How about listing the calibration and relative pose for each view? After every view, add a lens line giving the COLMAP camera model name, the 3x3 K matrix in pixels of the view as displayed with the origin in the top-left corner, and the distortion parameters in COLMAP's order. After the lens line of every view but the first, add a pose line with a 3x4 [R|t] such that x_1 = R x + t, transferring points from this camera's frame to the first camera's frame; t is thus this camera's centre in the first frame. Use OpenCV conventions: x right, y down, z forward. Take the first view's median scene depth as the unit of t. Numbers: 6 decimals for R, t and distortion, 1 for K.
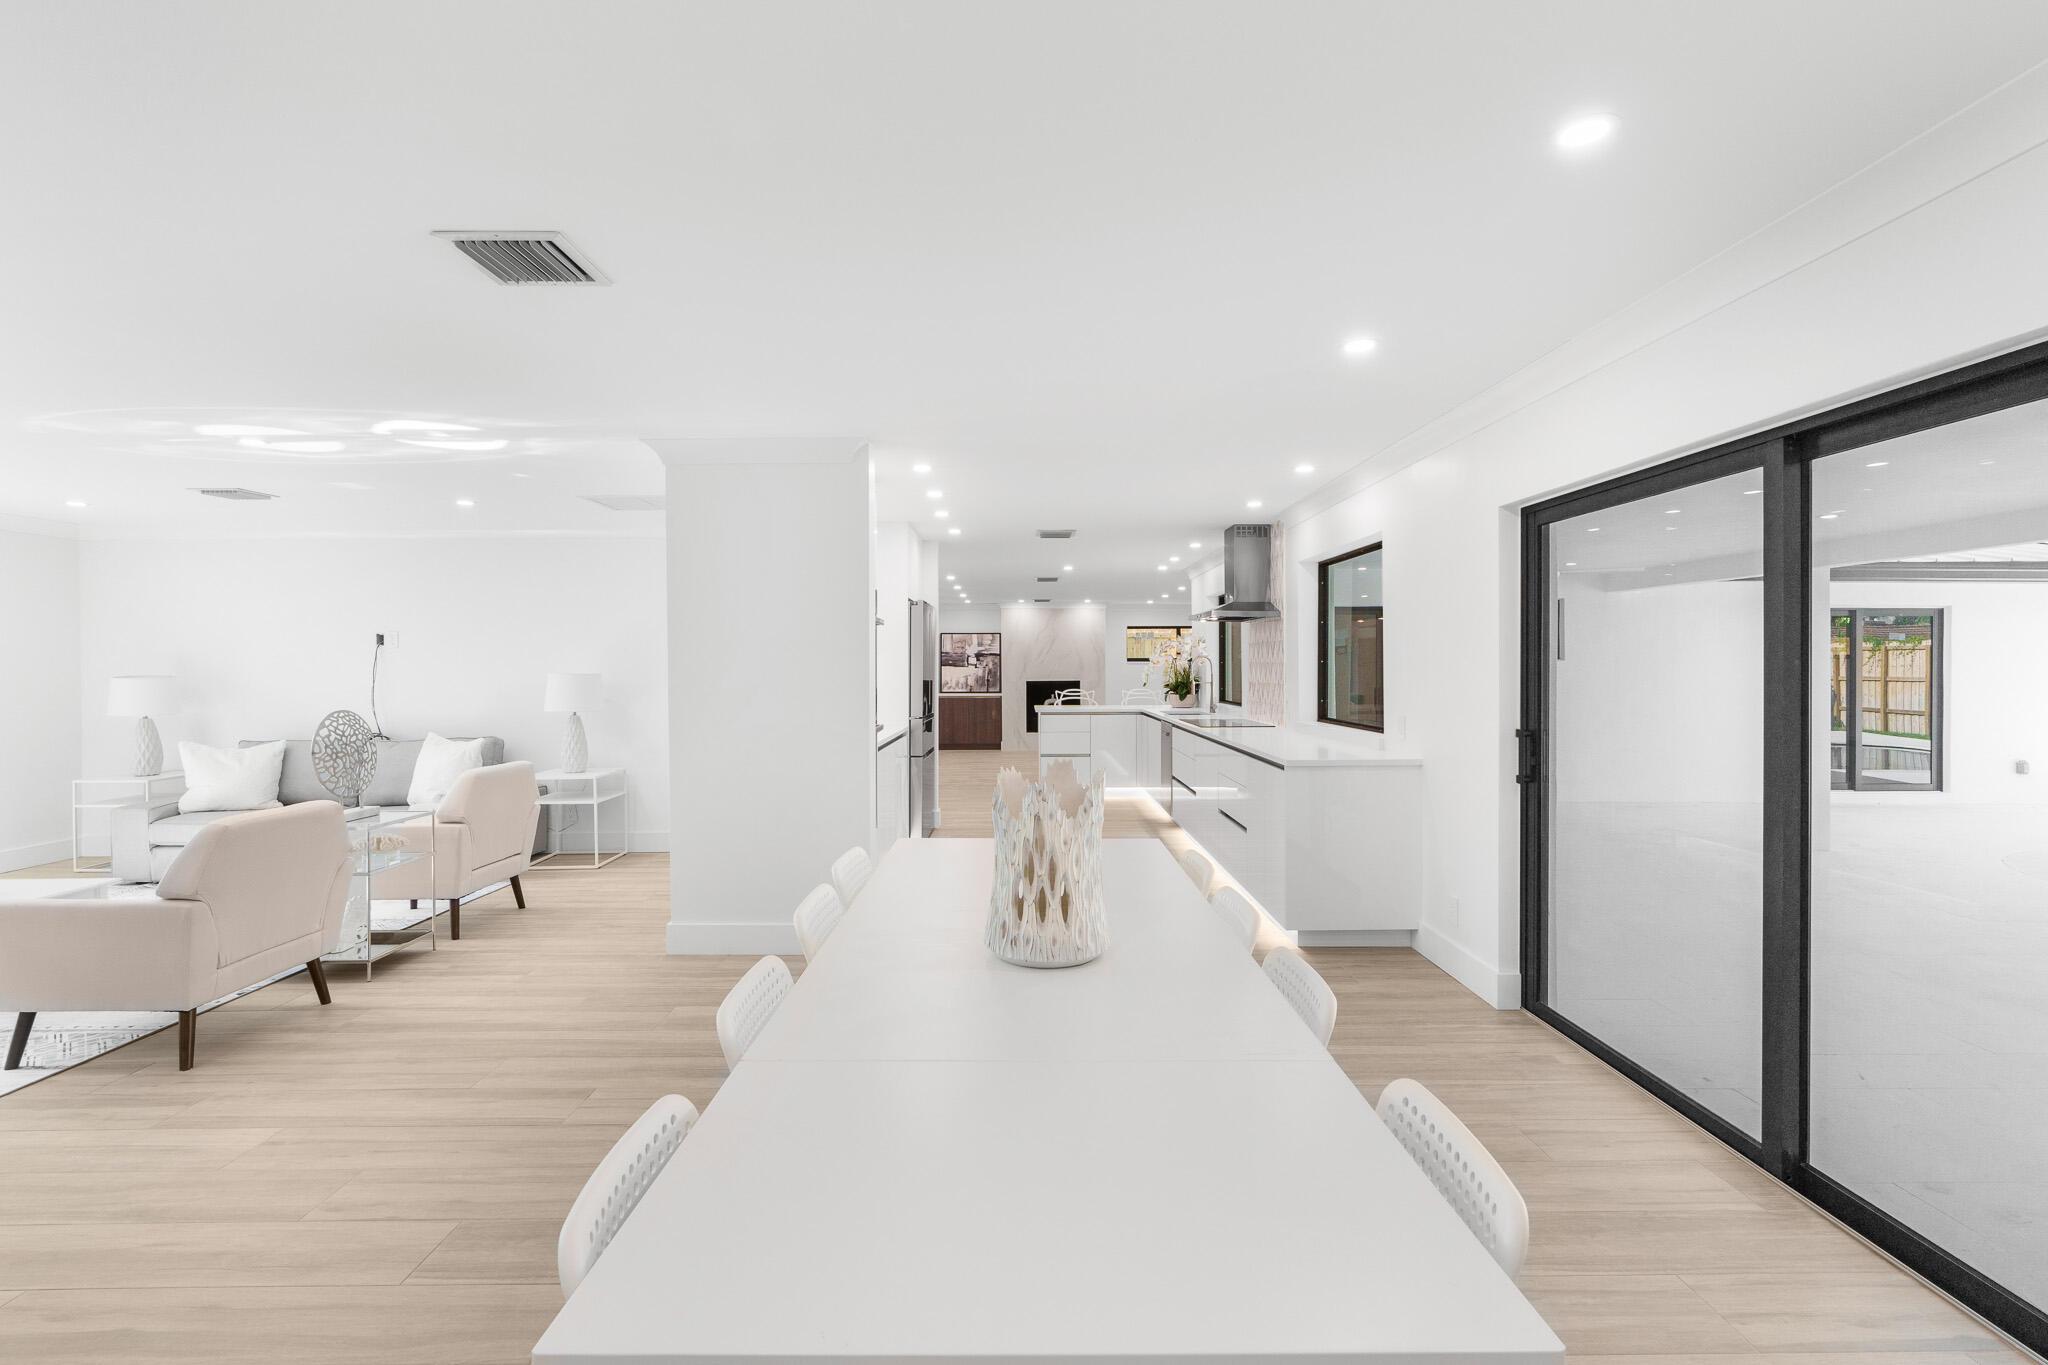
lens RADIAL K [[926.3, 0, 1029.0], [0, 926.3, 669.4], [0, 0, 1]] dist [-0.006965, 0.001685]
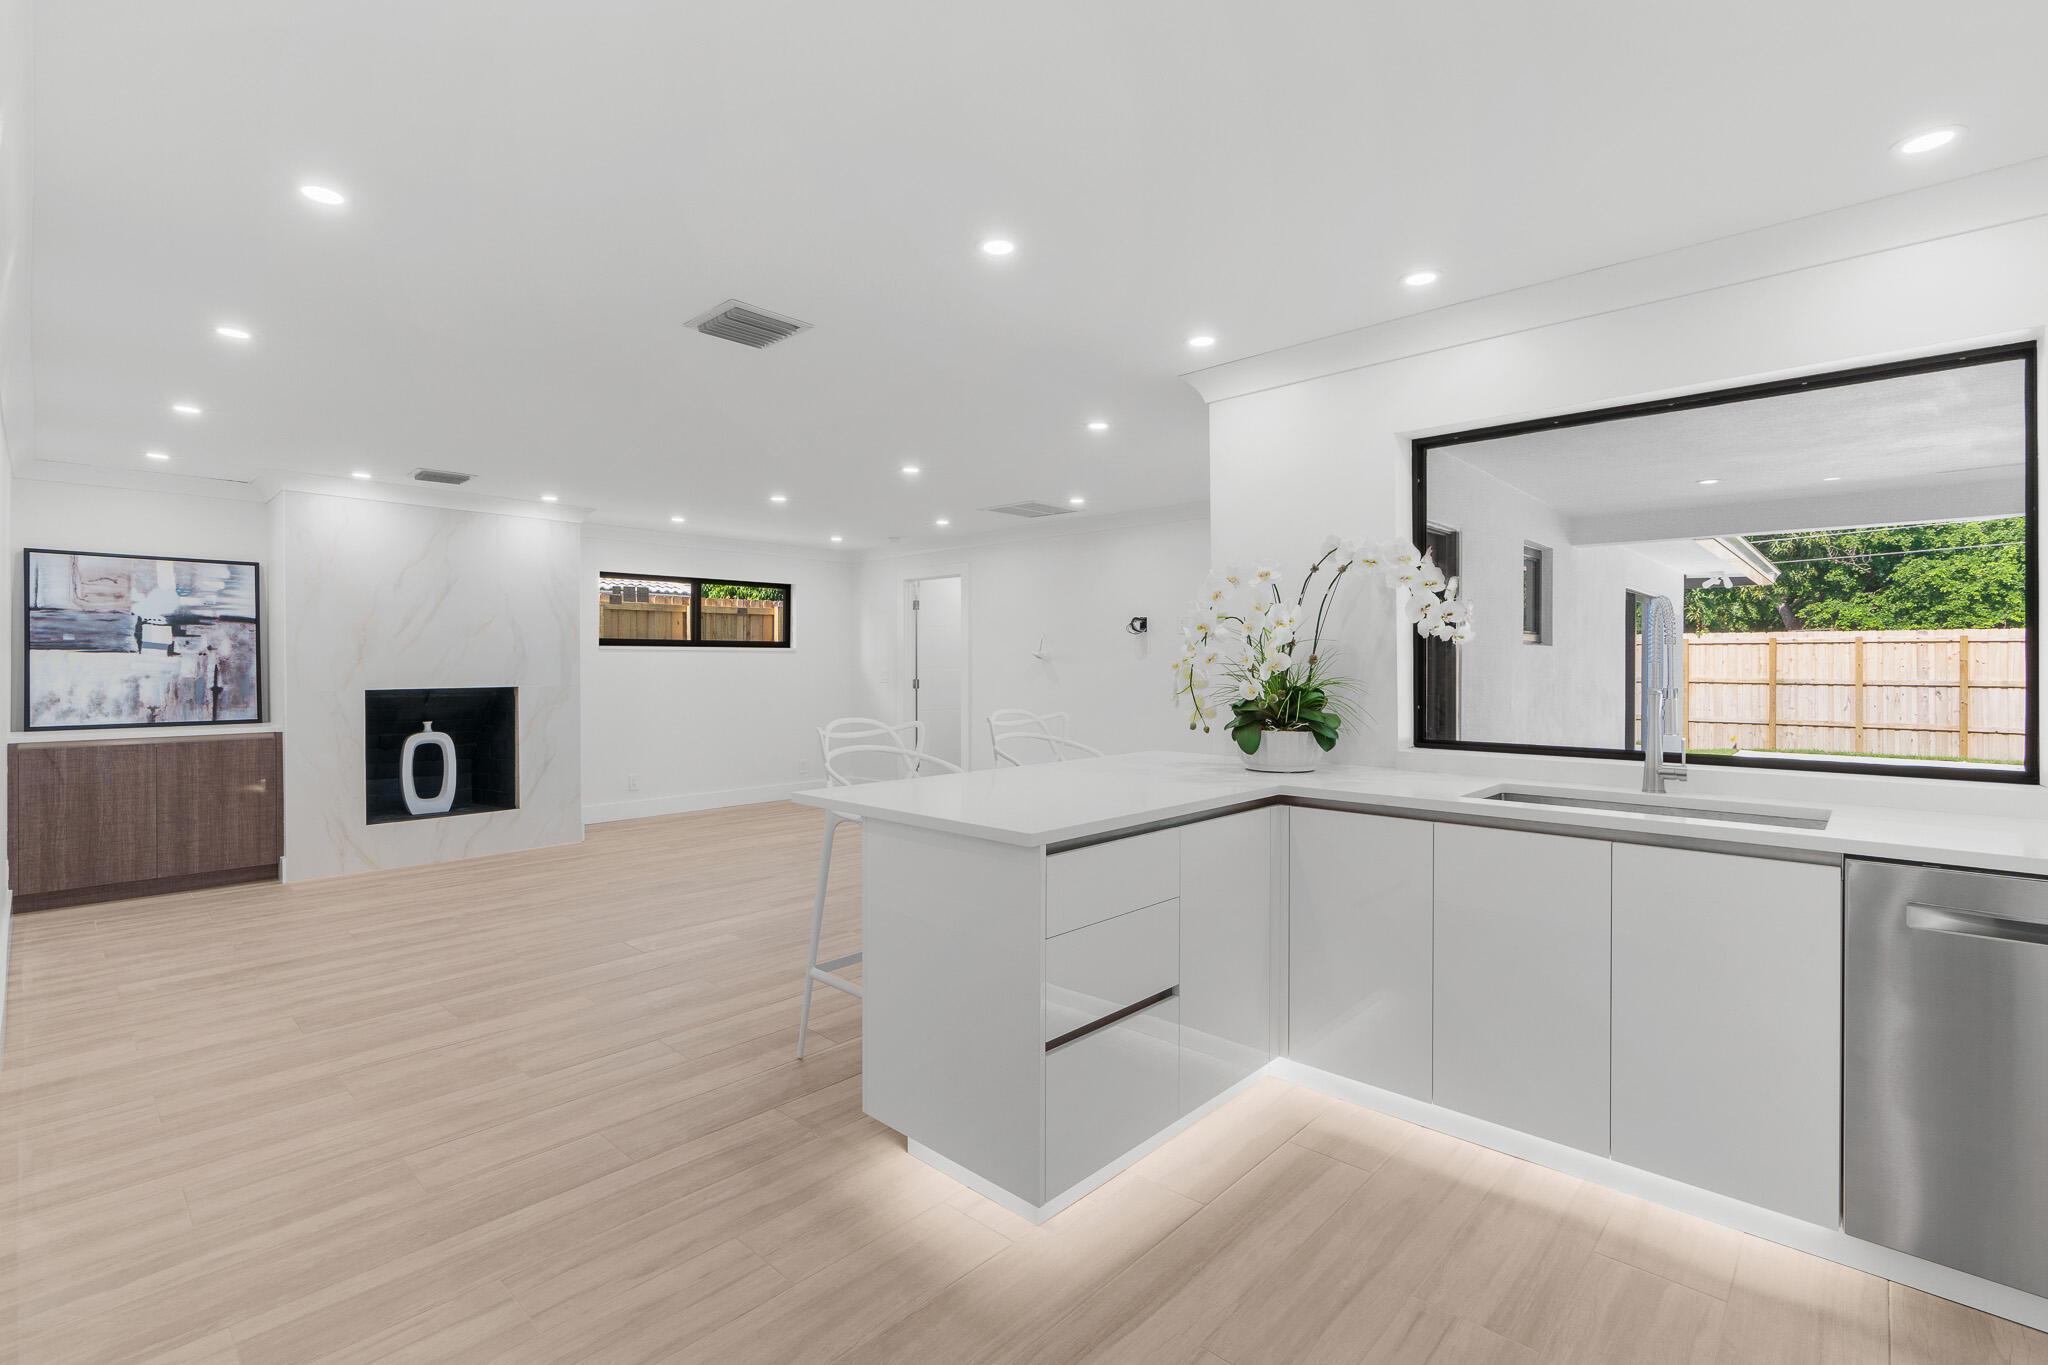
lens RADIAL K [[926.3, 0, 1029.0], [0, 926.3, 669.4], [0, 0, 1]] dist [-0.006965, 0.001685]
pose [[0.691019, -0.001456, 0.722835, -0.220322], [0.000662, 0.999999, 0.001382, 0.008771], [-0.722836, -0.000476, 0.691019, 1.338625]]
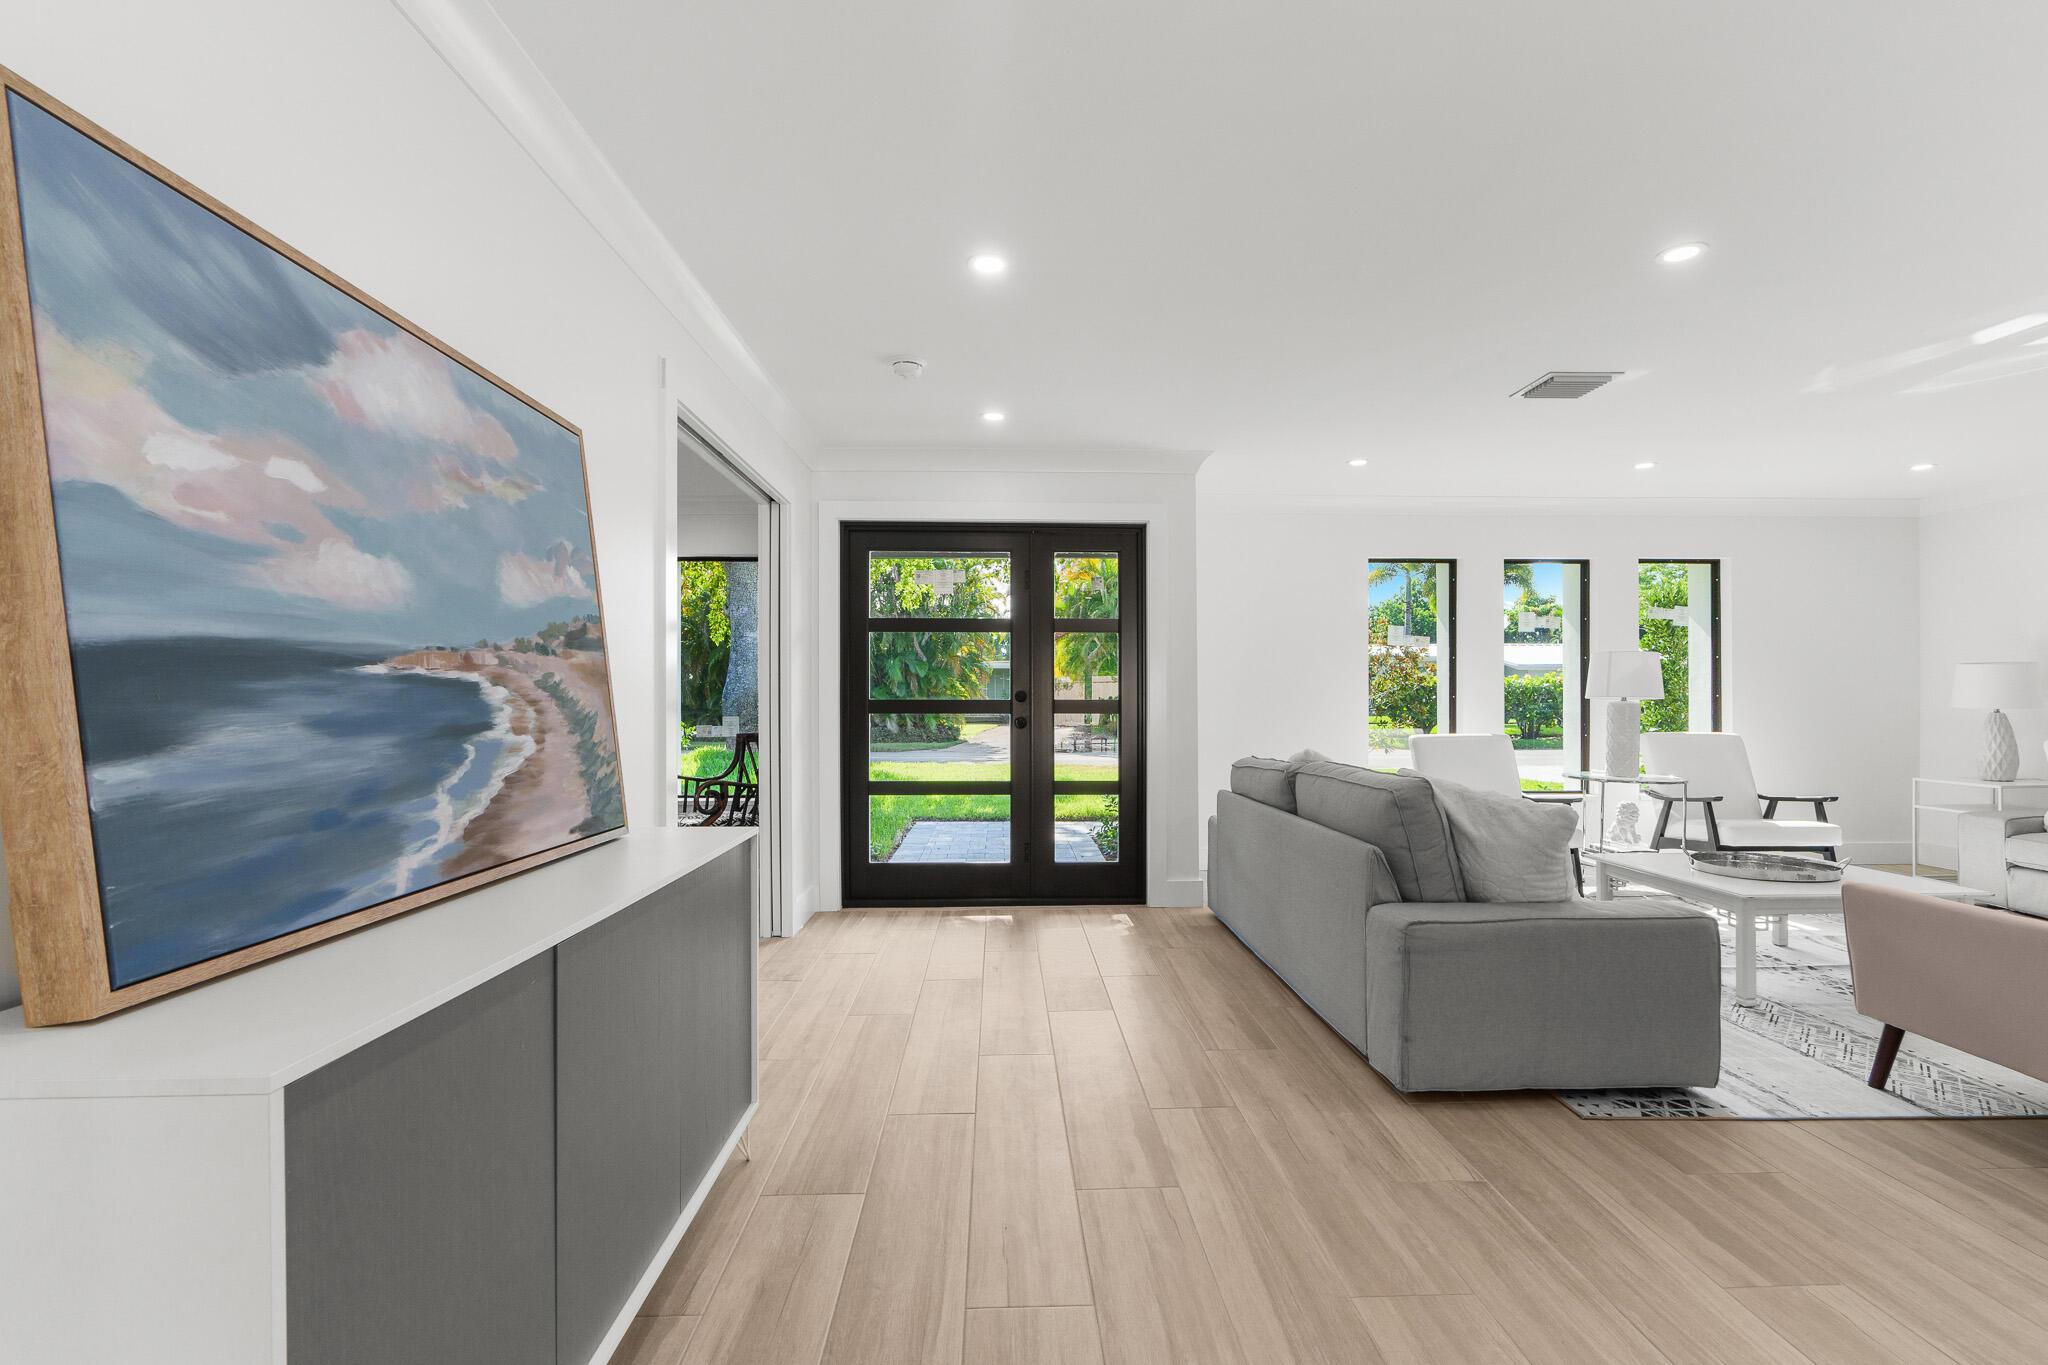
lens RADIAL K [[927.8, 0, 1030.1], [0, 927.8, 698.5], [0, 0, 1]] dist [-0.005660, 0.001066]
pose [[0.021436, 0.006577, -0.999749, -0.145099], [-0.002764, 0.999975, 0.006519, 0.039067], [0.999766, 0.002623, 0.021454, 0.108029]]
